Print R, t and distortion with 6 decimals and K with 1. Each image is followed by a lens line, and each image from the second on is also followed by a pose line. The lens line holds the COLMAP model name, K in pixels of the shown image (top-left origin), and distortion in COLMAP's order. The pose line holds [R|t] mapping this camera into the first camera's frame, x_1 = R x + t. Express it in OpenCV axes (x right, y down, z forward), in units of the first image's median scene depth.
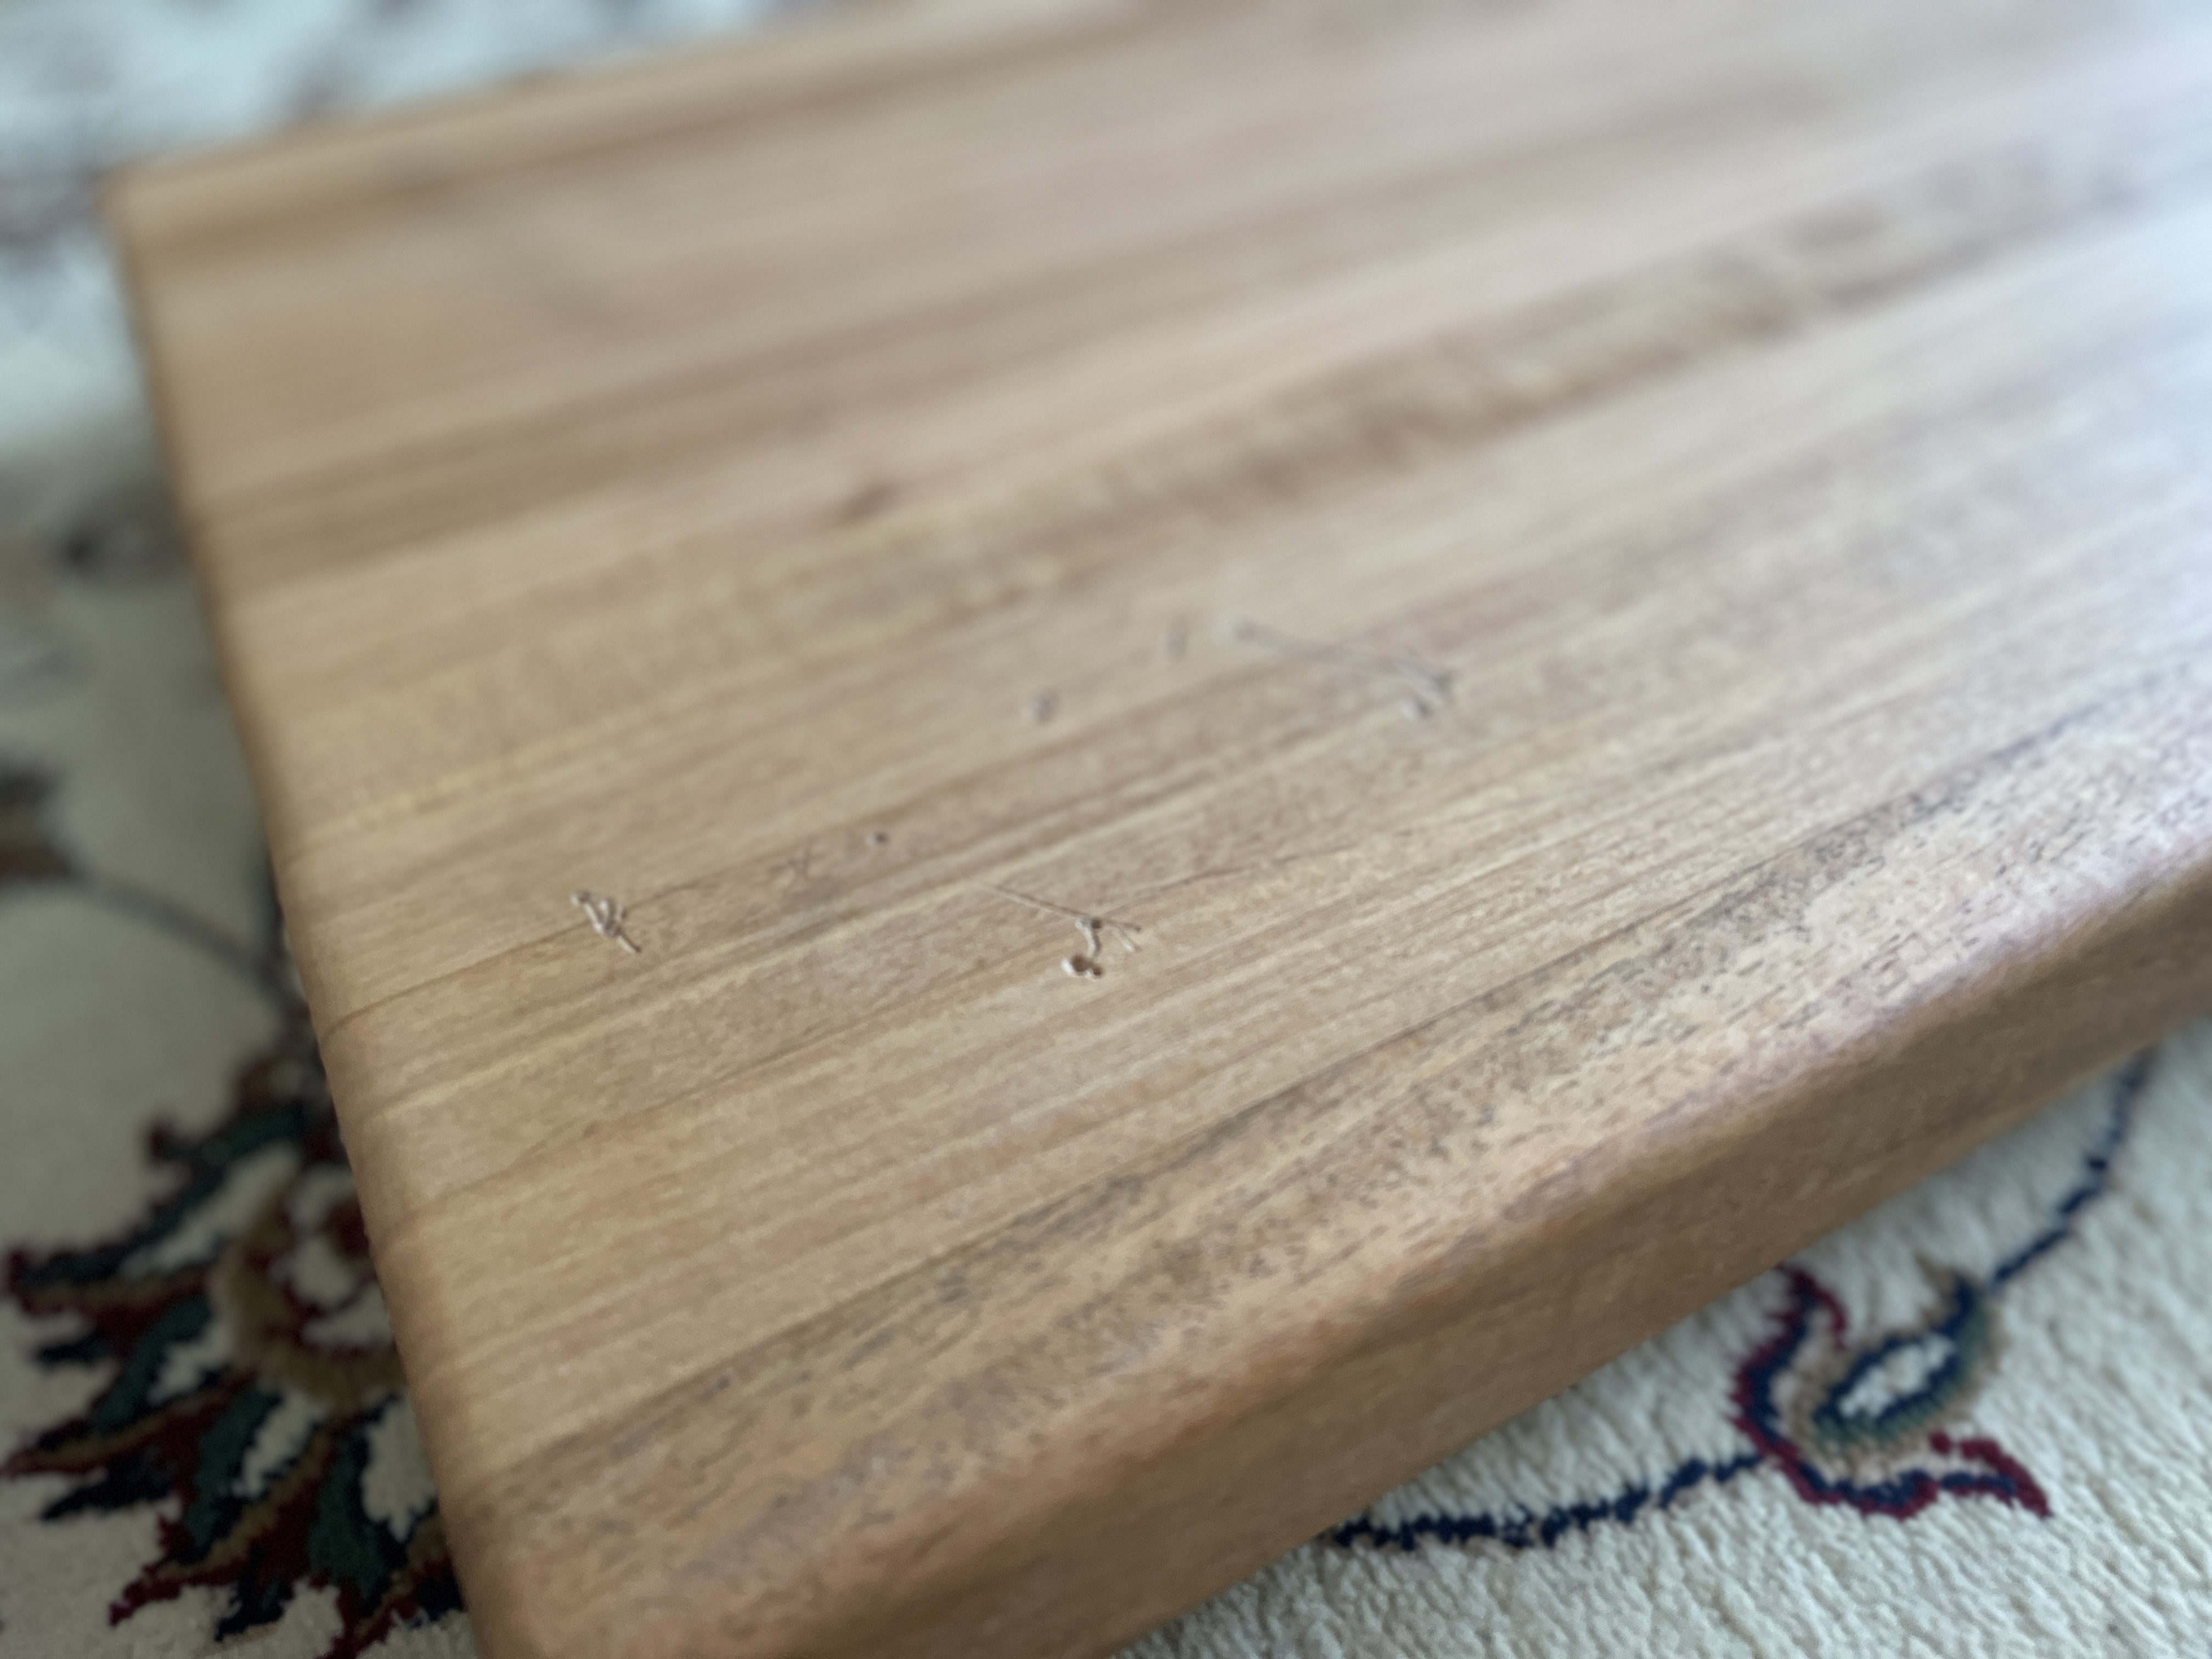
lens RADIAL K [[1688.3, 0, 1105.3], [0, 1688.3, 827.2], [0, 0, 1]] dist [0.013027, -0.000769]
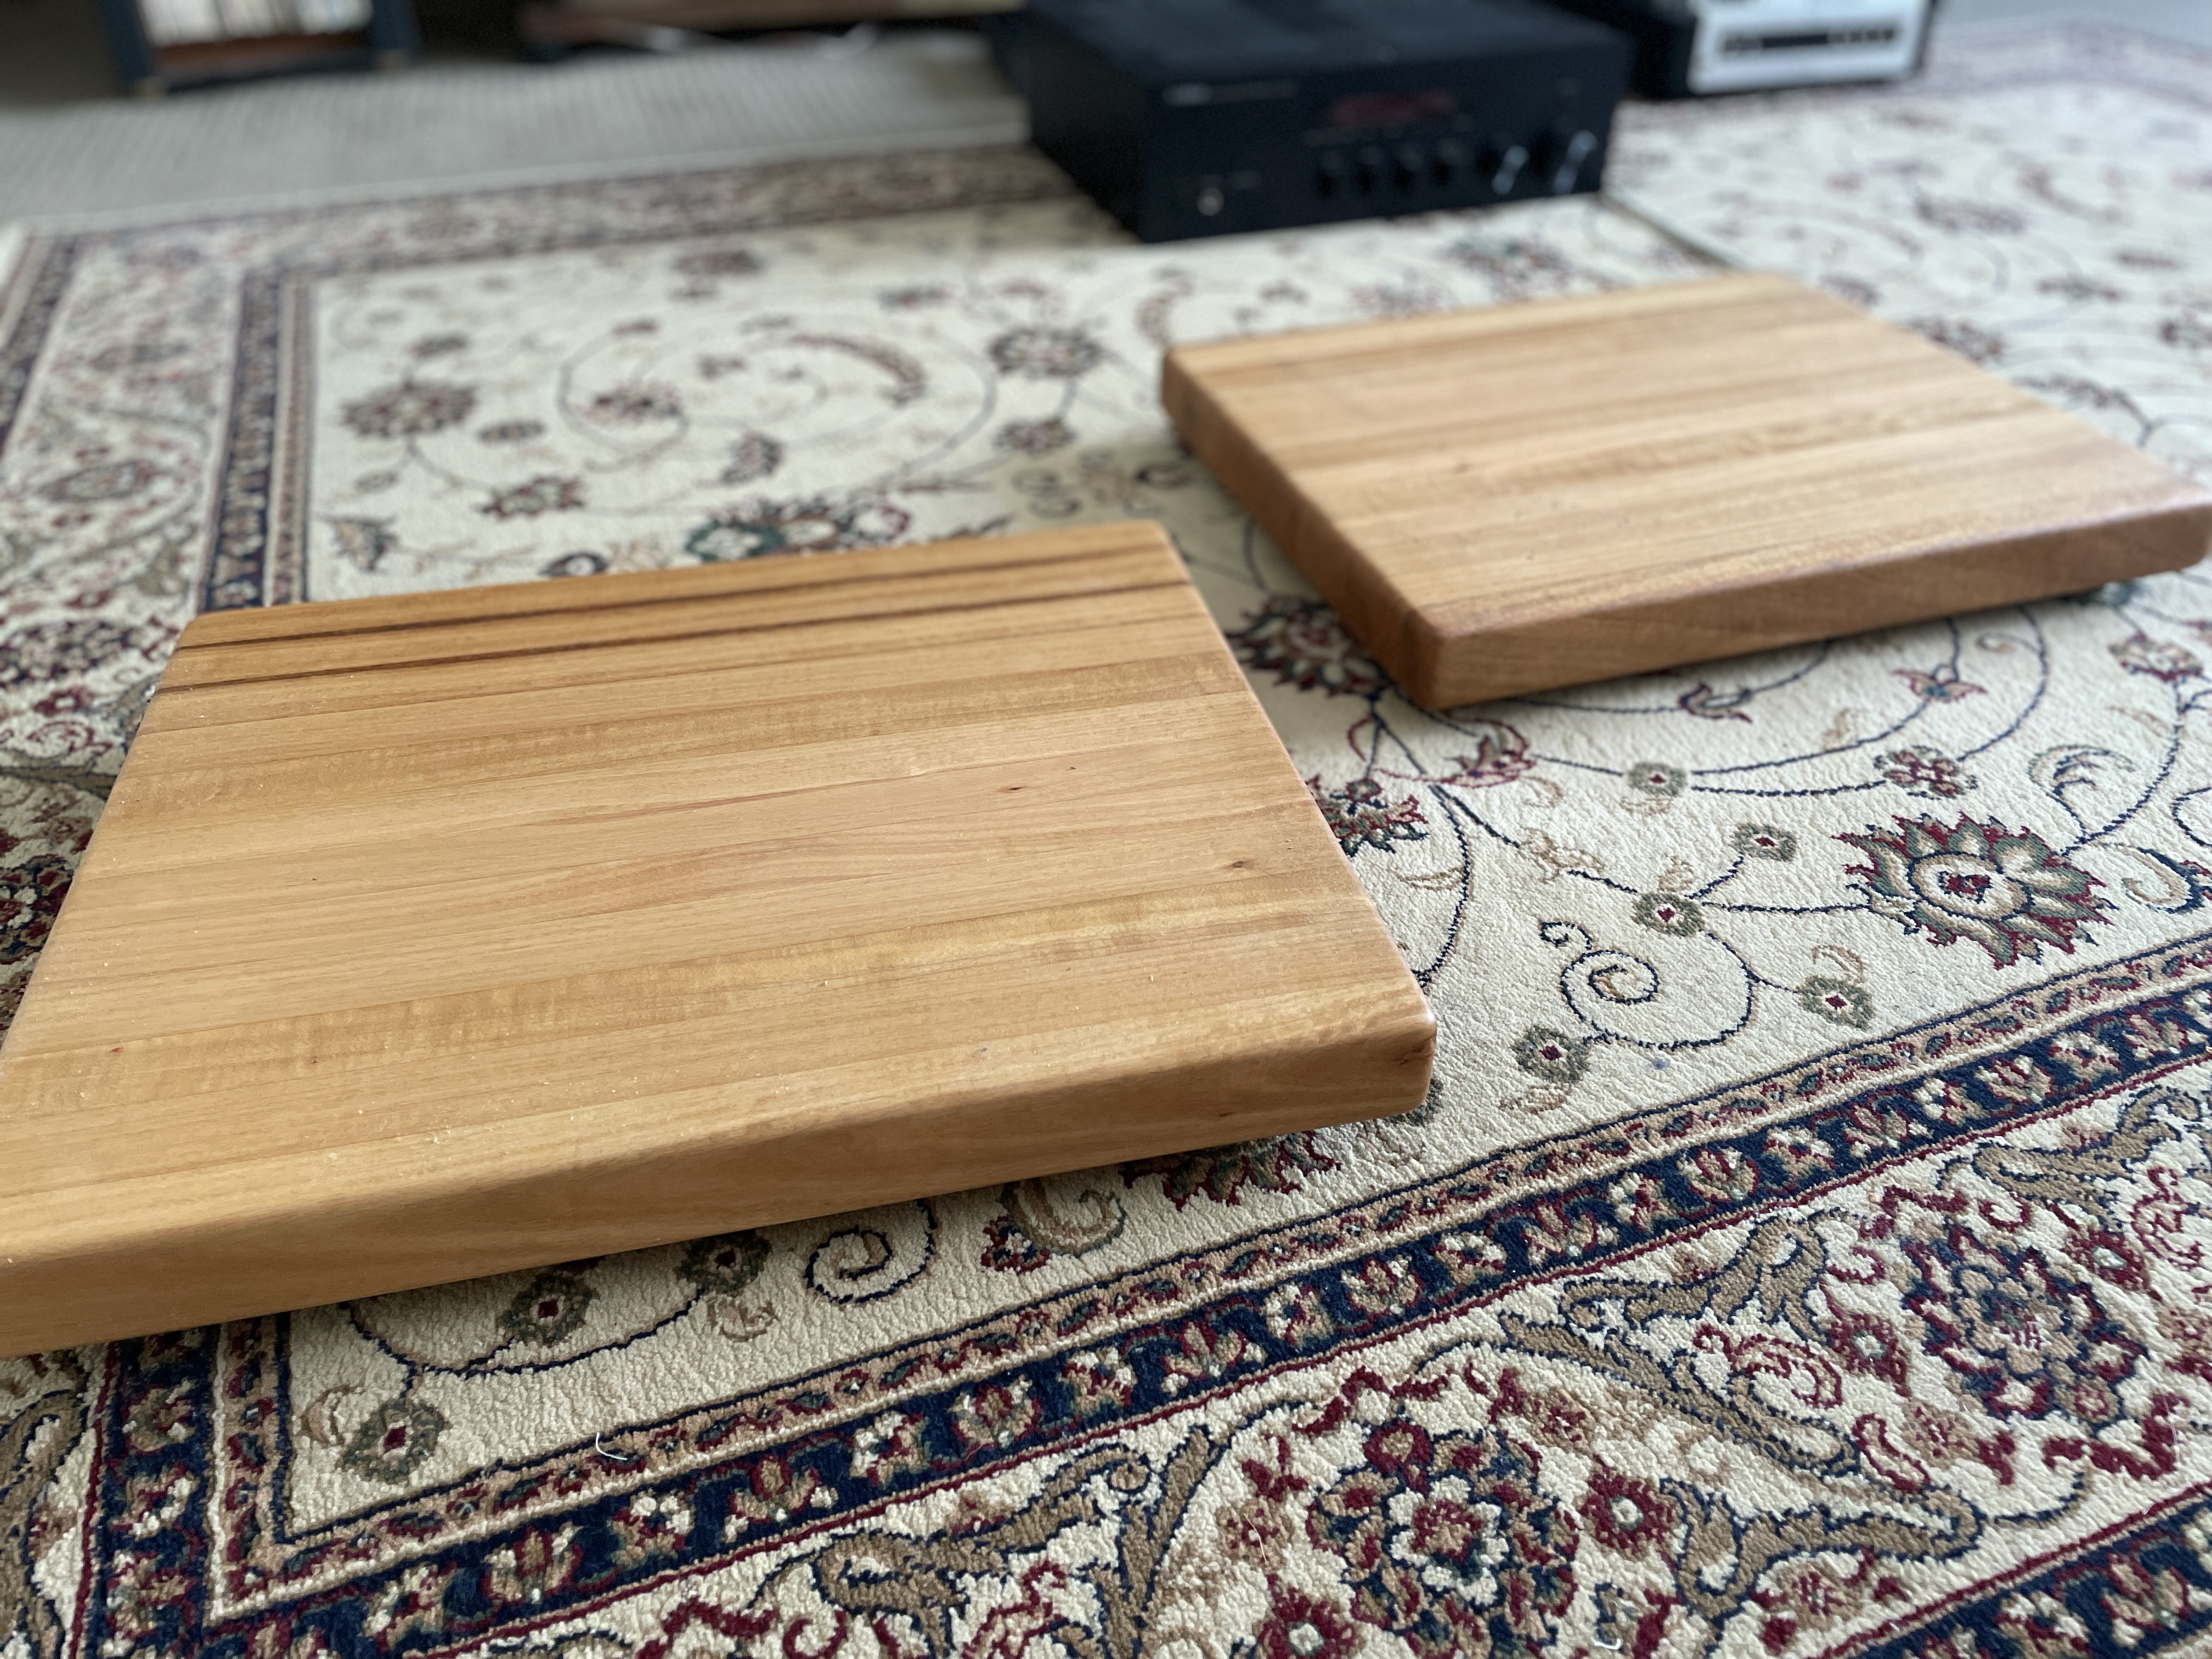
lens RADIAL K [[1688.3, 0, 1100.5], [0, 1688.3, 834.3], [0, 0, 1]] dist [0.013027, -0.000769]
pose [[0.980400, 0.137413, -0.141187, -0.302092], [-0.152051, 0.983433, -0.098694, 1.089650], [0.125286, 0.118228, 0.985051, -2.630157]]
